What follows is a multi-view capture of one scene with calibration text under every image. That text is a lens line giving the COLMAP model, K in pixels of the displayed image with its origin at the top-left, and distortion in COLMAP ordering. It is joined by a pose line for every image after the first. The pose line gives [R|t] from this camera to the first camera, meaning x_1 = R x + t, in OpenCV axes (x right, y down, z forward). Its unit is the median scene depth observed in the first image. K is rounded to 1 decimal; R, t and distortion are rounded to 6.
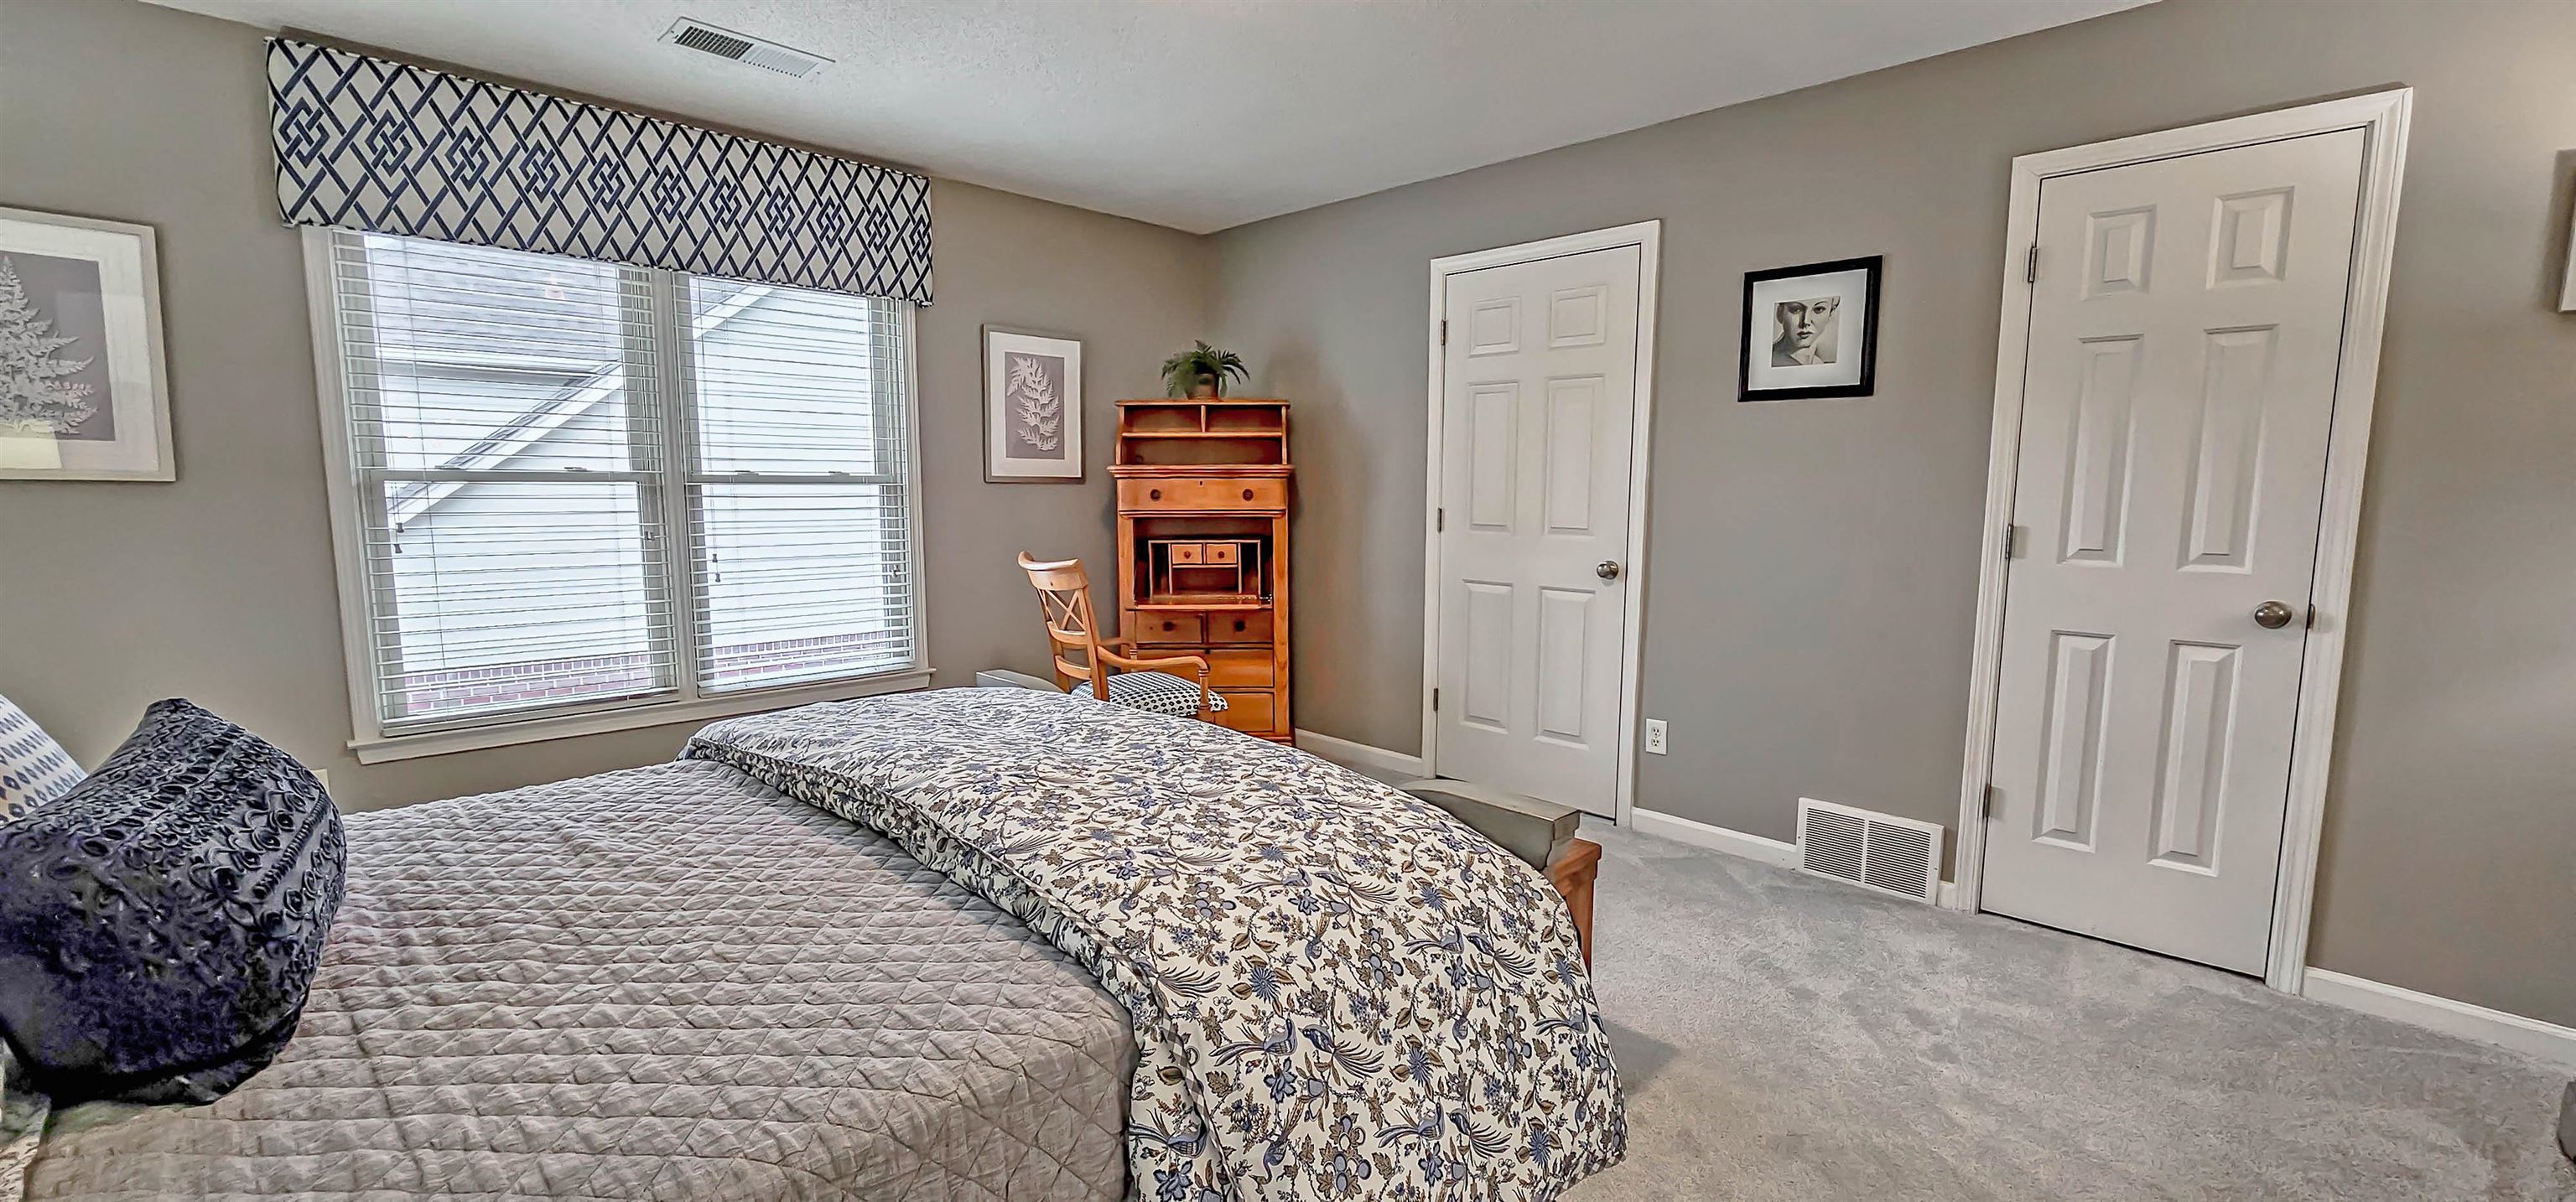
lens RADIAL K [[1055.0, 0, 1296.1], [0, 1055.0, 607.5], [0, 0, 1]] dist [-0.001905, 0.000505]
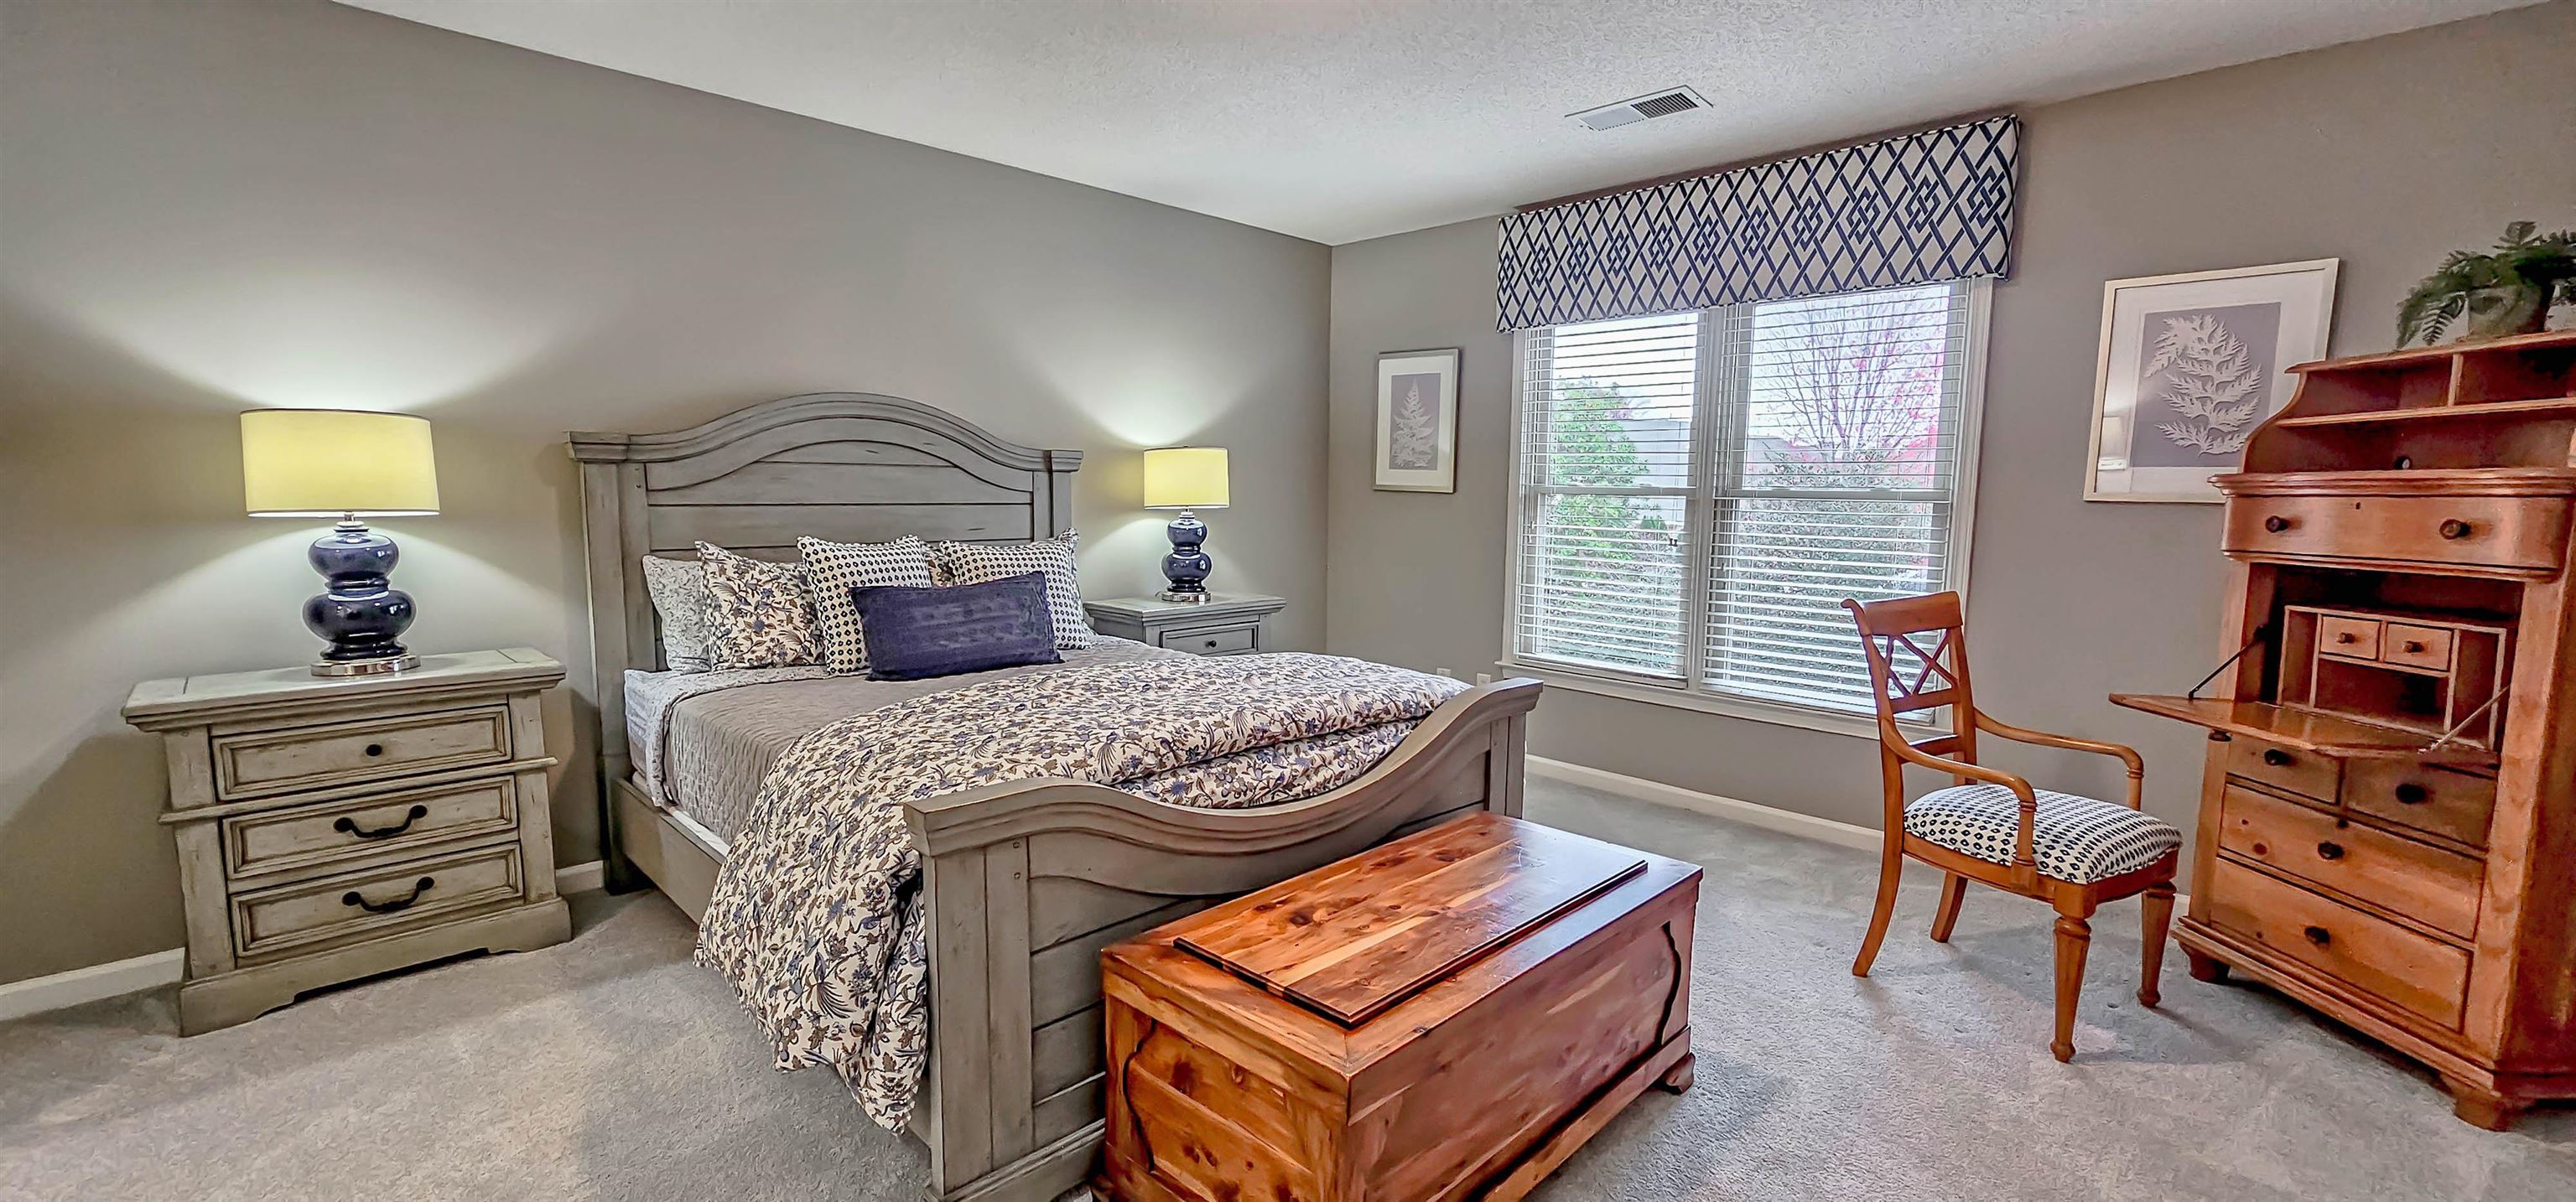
lens RADIAL K [[1055.0, 0, 1283.0], [0, 1055.0, 600.4], [0, 0, 1]] dist [-0.001905, 0.000505]
pose [[-0.004316, 0.102132, -0.994761, 0.539772], [-0.130656, 0.986186, 0.101819, -0.066012], [0.991418, 0.130411, 0.009087, 0.566705]]
